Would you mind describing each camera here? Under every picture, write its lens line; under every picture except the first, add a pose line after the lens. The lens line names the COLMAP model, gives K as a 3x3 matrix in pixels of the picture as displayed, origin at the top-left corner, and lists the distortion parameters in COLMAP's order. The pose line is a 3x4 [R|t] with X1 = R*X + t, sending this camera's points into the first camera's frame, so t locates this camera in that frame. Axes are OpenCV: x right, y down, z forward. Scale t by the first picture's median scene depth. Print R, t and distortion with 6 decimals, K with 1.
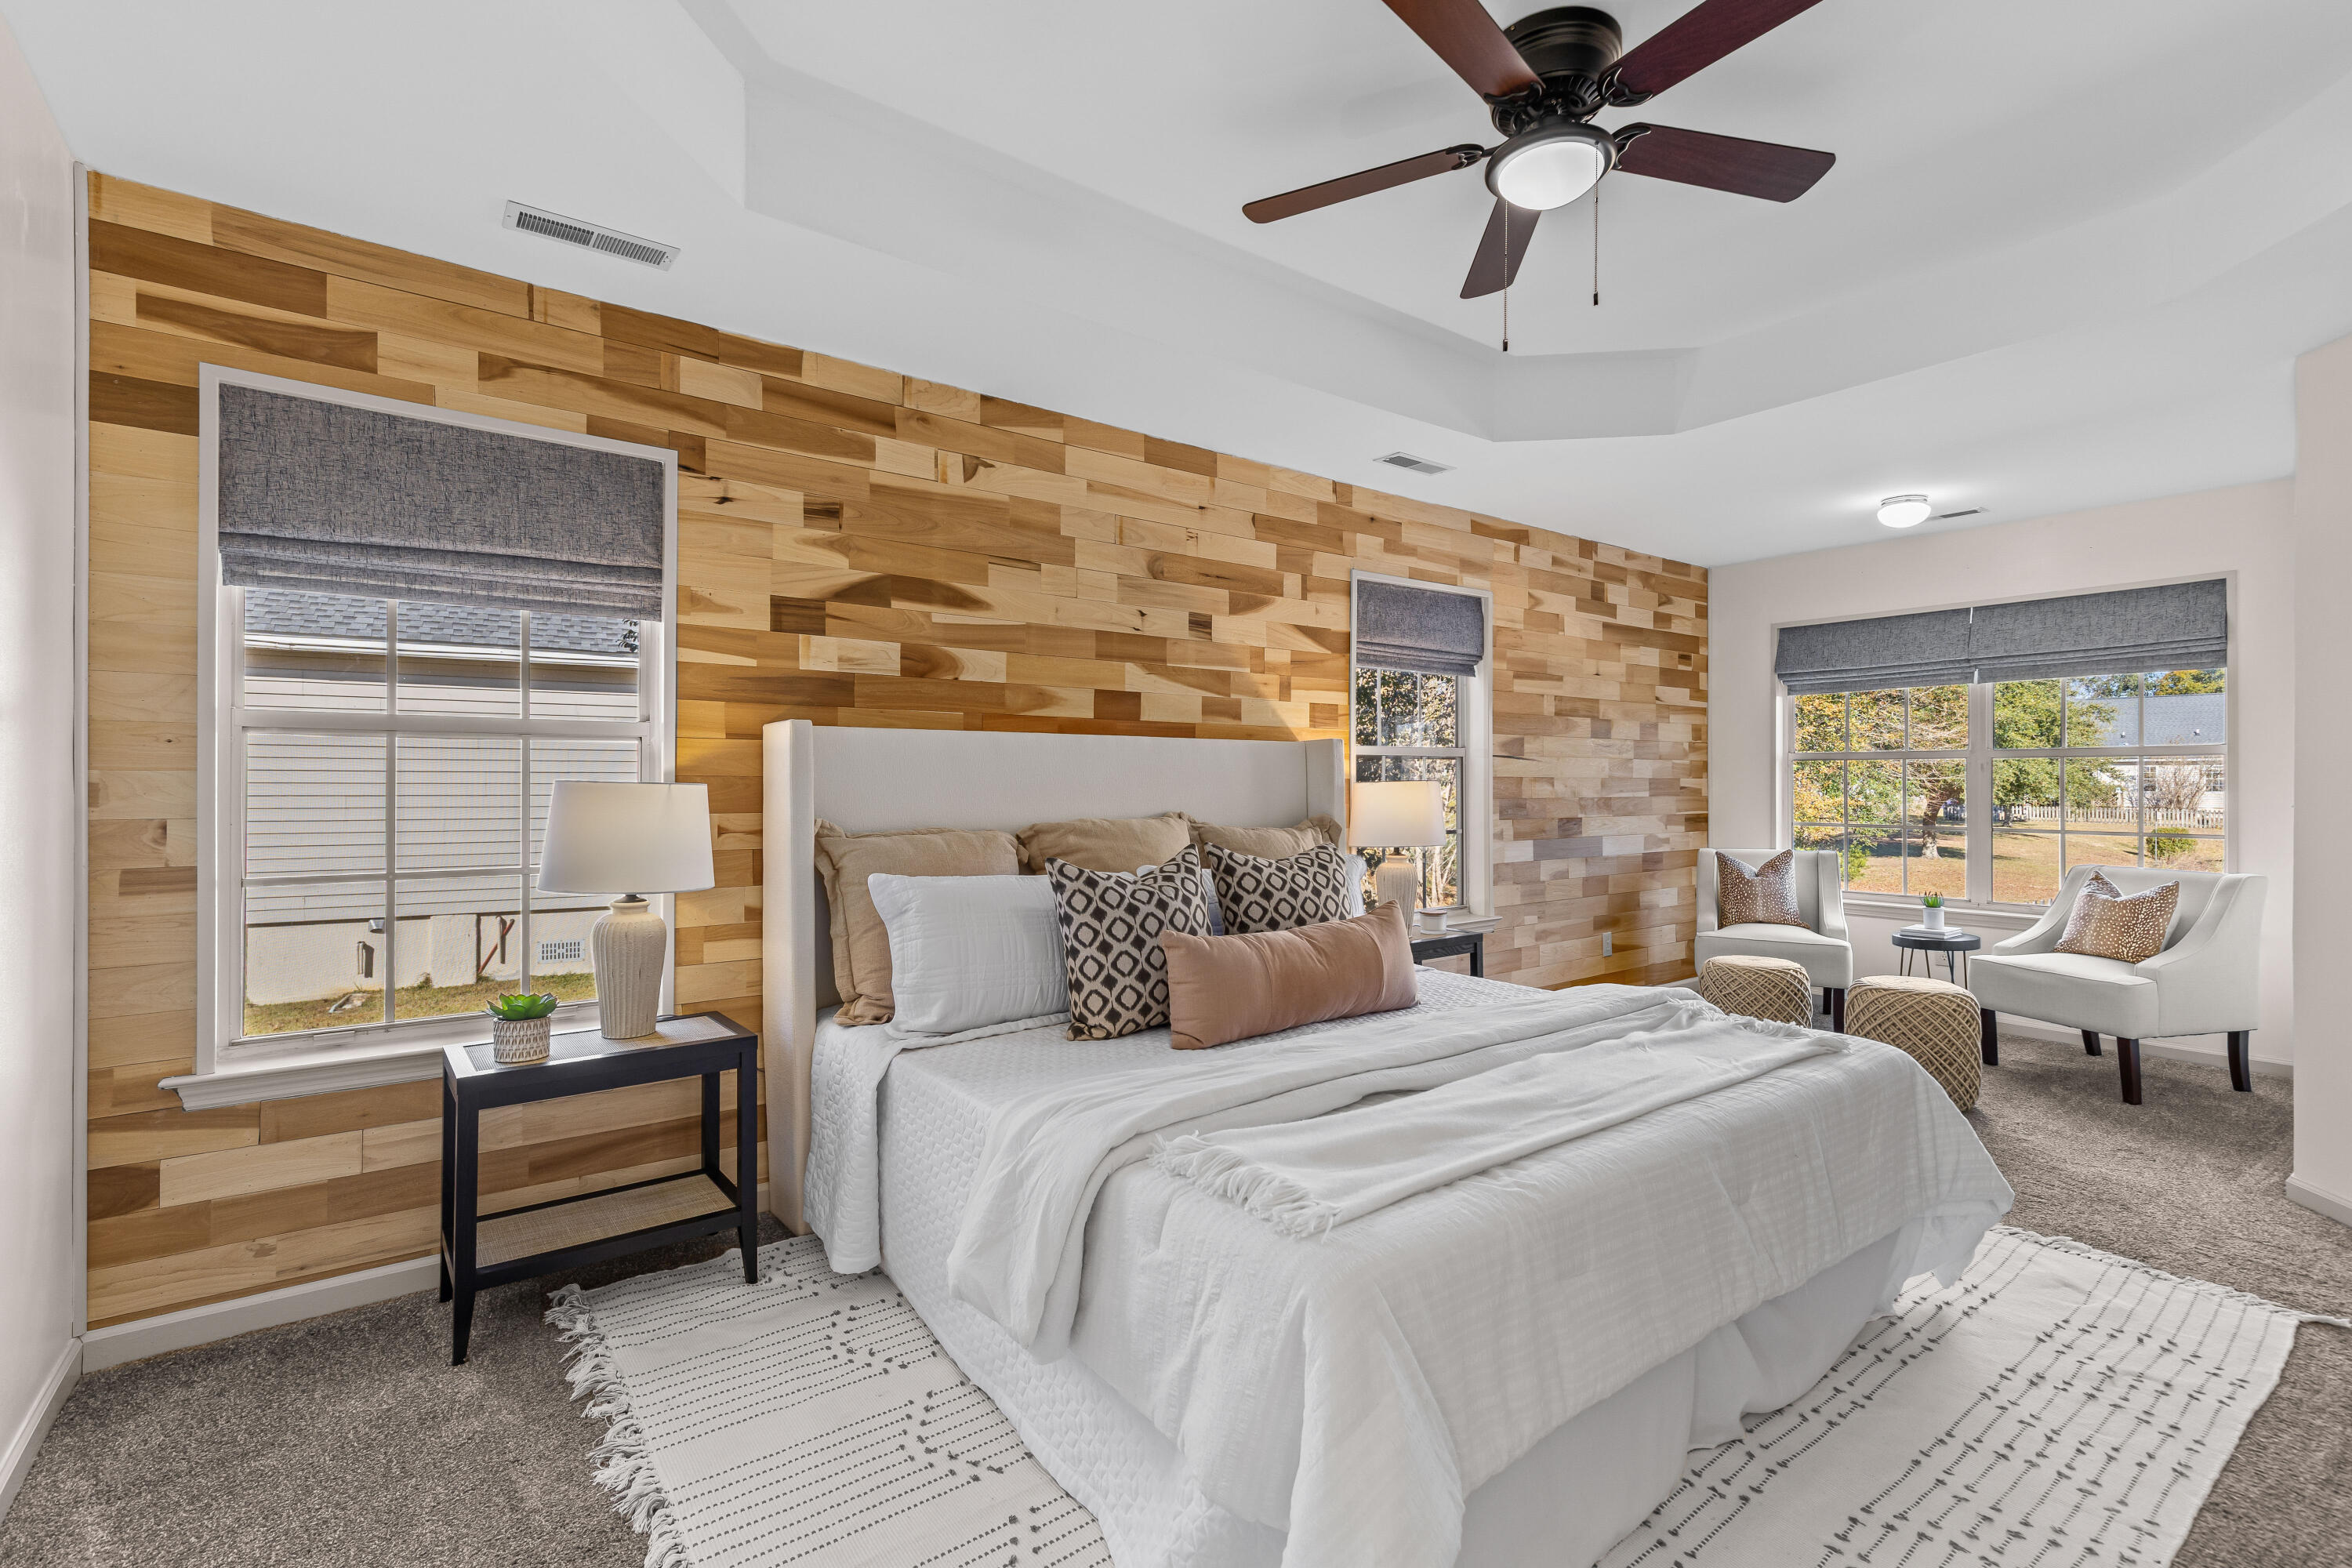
lens RADIAL K [[1064.1, 0, 1196.4], [0, 1064.1, 782.0], [0, 0, 1]] dist [-0.002221, 0.001110]
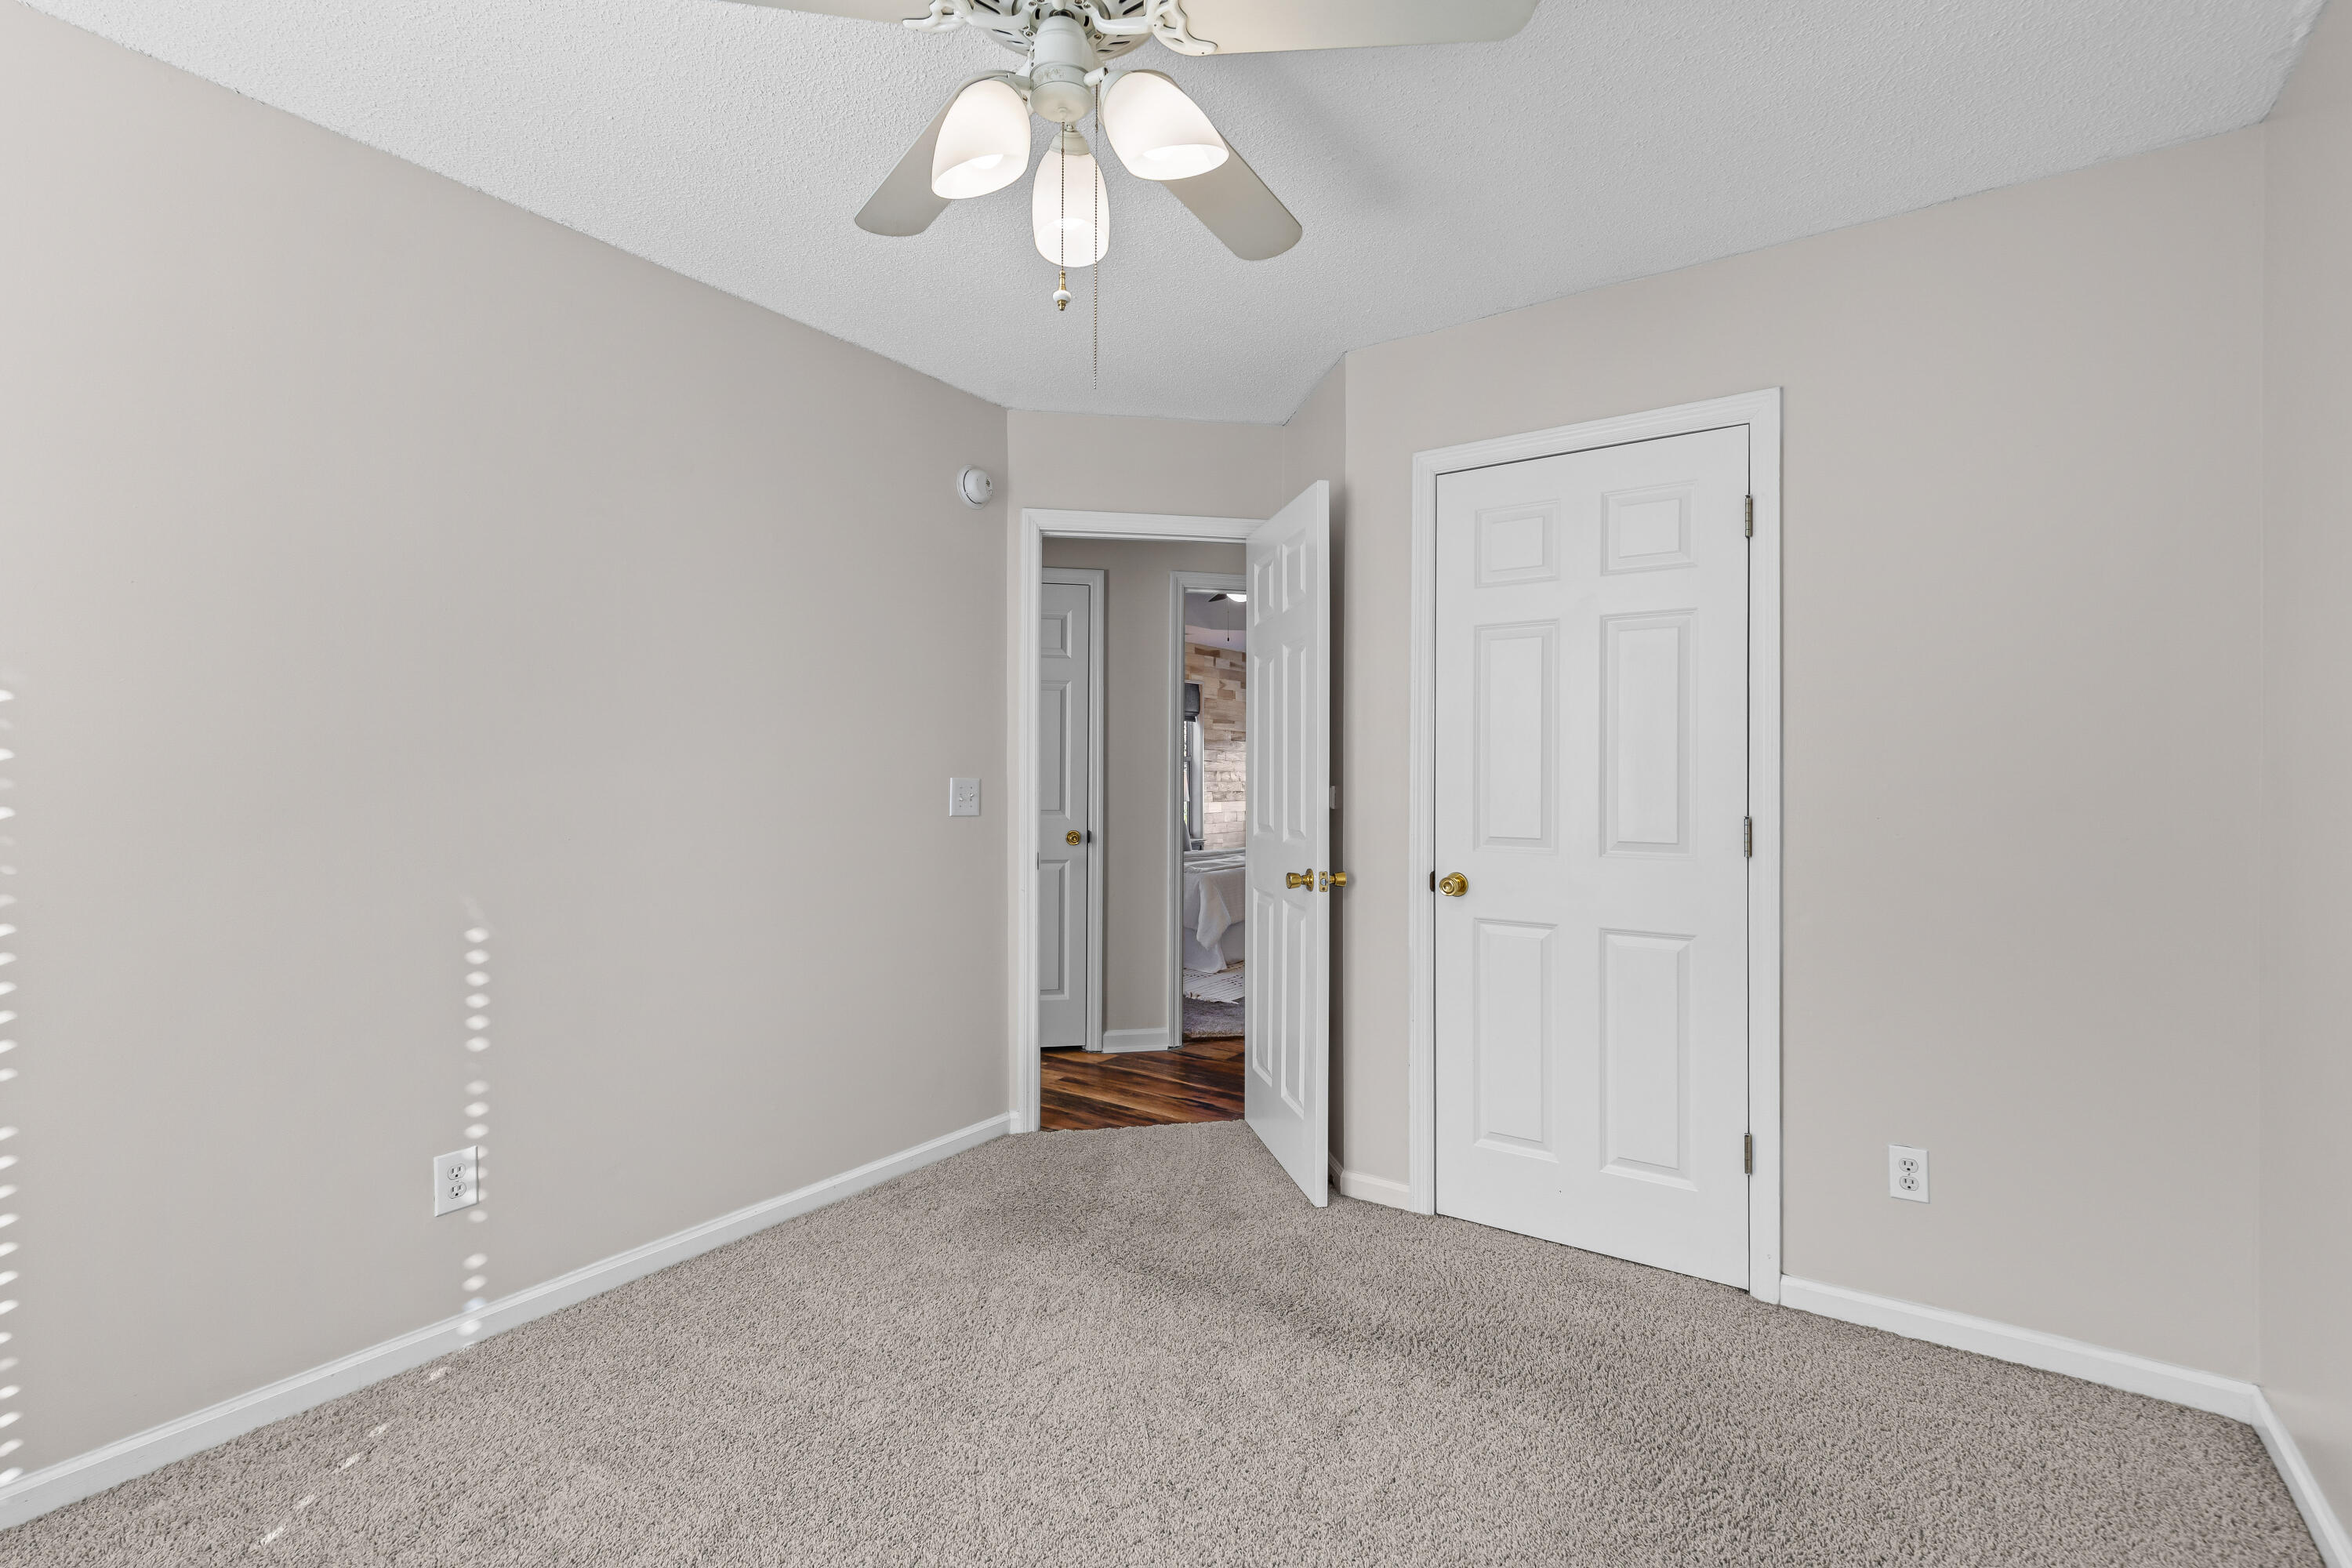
lens RADIAL K [[1064.1, 0, 1178.8], [0, 1064.1, 781.0], [0, 0, 1]] dist [-0.002221, 0.001110]
pose [[0.955008, -0.000184, 0.296582, -0.376519], [-0.001283, 0.999988, 0.004754, 0.005185], [-0.296579, -0.004921, 0.954996, -0.948782]]
